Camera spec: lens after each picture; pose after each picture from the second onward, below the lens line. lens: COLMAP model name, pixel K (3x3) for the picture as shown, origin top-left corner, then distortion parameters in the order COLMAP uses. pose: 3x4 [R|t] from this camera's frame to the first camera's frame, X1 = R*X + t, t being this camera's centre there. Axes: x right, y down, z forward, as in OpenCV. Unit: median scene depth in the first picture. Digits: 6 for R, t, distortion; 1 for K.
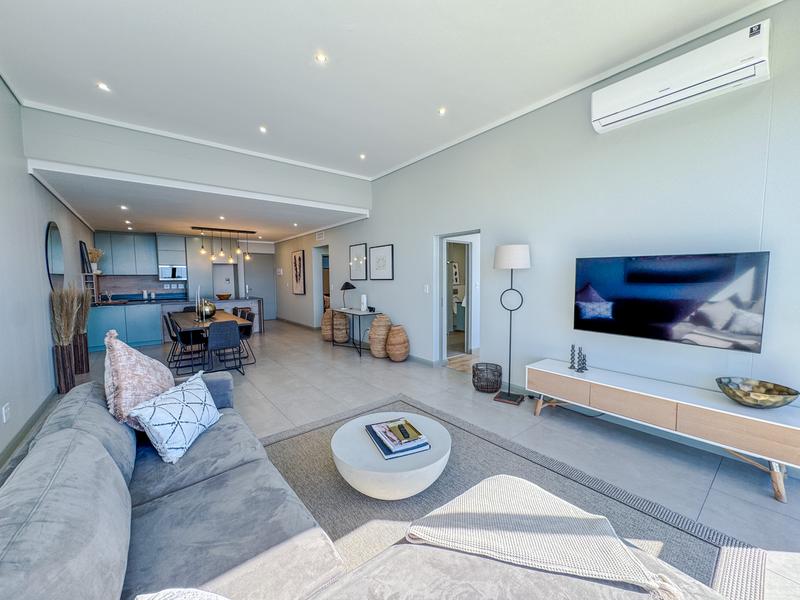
lens RADIAL K [[318.1, 0, 400.1], [0, 318.1, 300.0], [0, 0, 1]] dist [-0.003887, 0.000839]
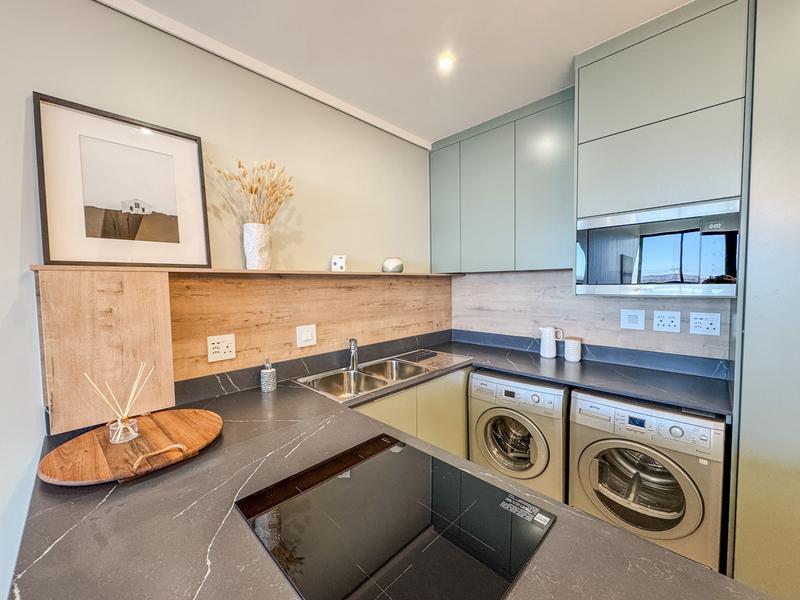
lens RADIAL K [[318.1, 0, 400.8], [0, 318.1, 298.7], [0, 0, 1]] dist [-0.003887, 0.000839]
pose [[0.119158, 0.058208, -0.991168, -0.843133], [-0.057575, 0.997005, 0.051629, -0.093810], [0.991205, 0.050914, 0.122152, 1.283082]]
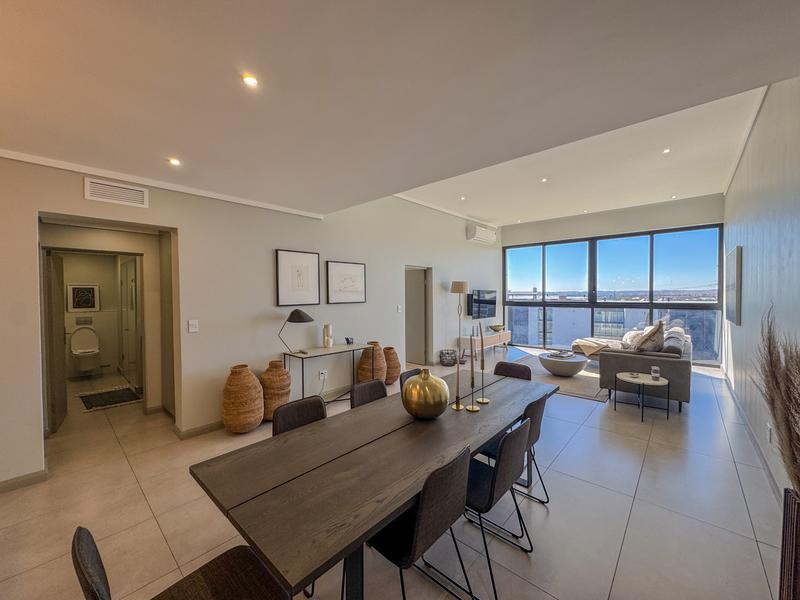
lens RADIAL K [[318.1, 0, 400.8], [0, 318.1, 302.0], [0, 0, 1]] dist [-0.003887, 0.000839]
pose [[-0.161892, -0.017959, 0.986645, -0.941894], [0.079948, 0.996309, 0.031253, -0.085945], [-0.983564, 0.083940, -0.159859, 1.051906]]
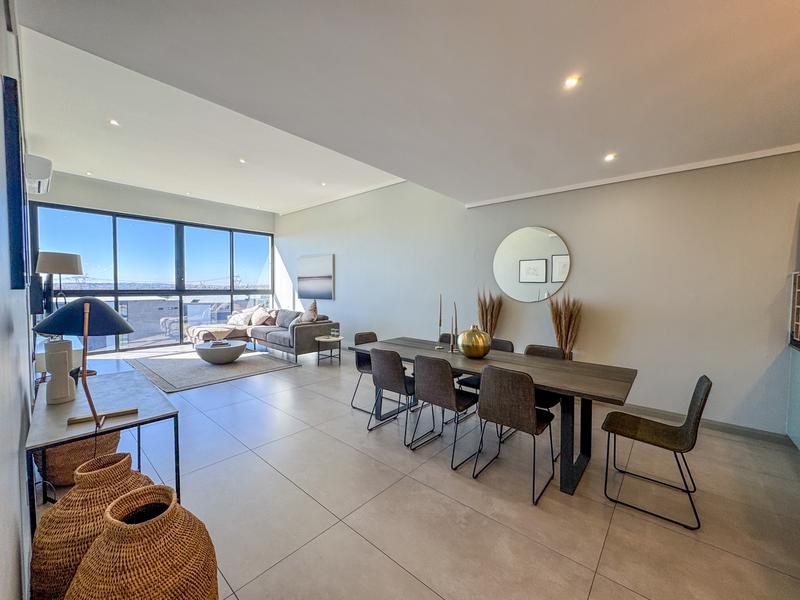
lens RADIAL K [[318.1, 0, 399.6], [0, 318.1, 299.7], [0, 0, 1]] dist [-0.003887, 0.000839]
pose [[-0.984470, 0.005783, -0.175460, -0.388812], [-0.014099, 0.993625, 0.111854, -0.094739], [0.174988, 0.112591, -0.978112, 1.450257]]
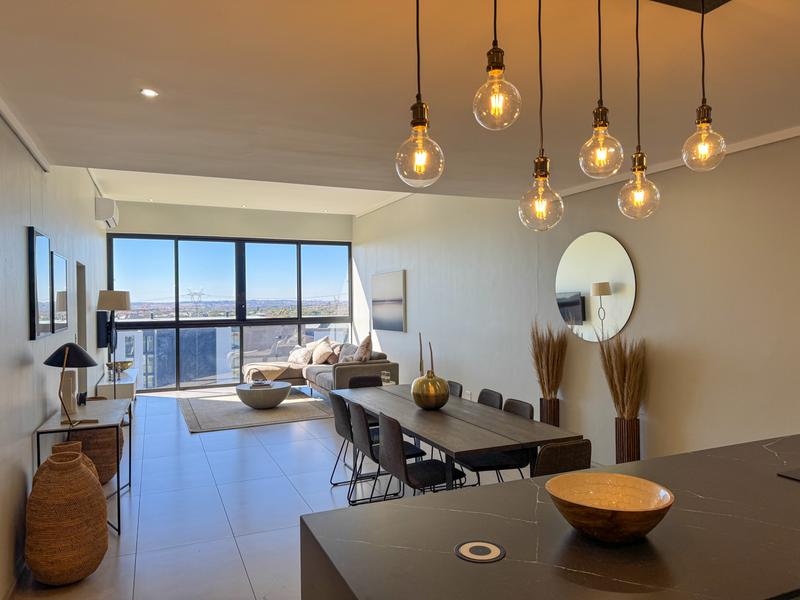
lens RADIAL K [[560.9, 0, 399.4], [0, 560.9, 300.5], [0, 0, 1]] dist [0.079441, -0.104370]
pose [[-0.964278, 0.018441, 0.264250, -0.762144], [0.037279, 0.997093, 0.066454, -0.147715], [-0.262256, 0.073931, -0.962162, 1.723549]]
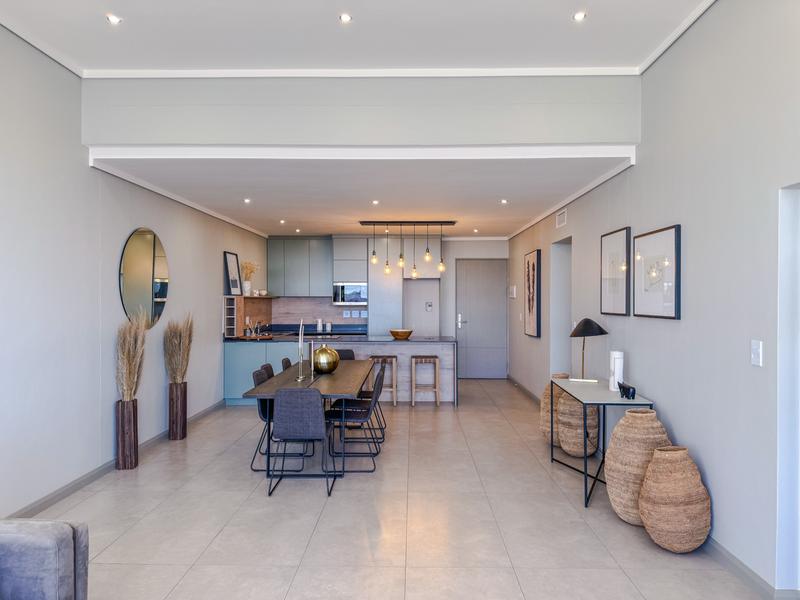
lens RADIAL K [[560.9, 0, 401.5], [0, 560.9, 300.6], [0, 0, 1]] dist [0.079441, -0.104370]
pose [[0.767704, 0.011987, -0.640692, 0.156608], [-0.052985, 0.997589, -0.044825, -0.038548], [0.638610, 0.068360, 0.766488, 0.283944]]
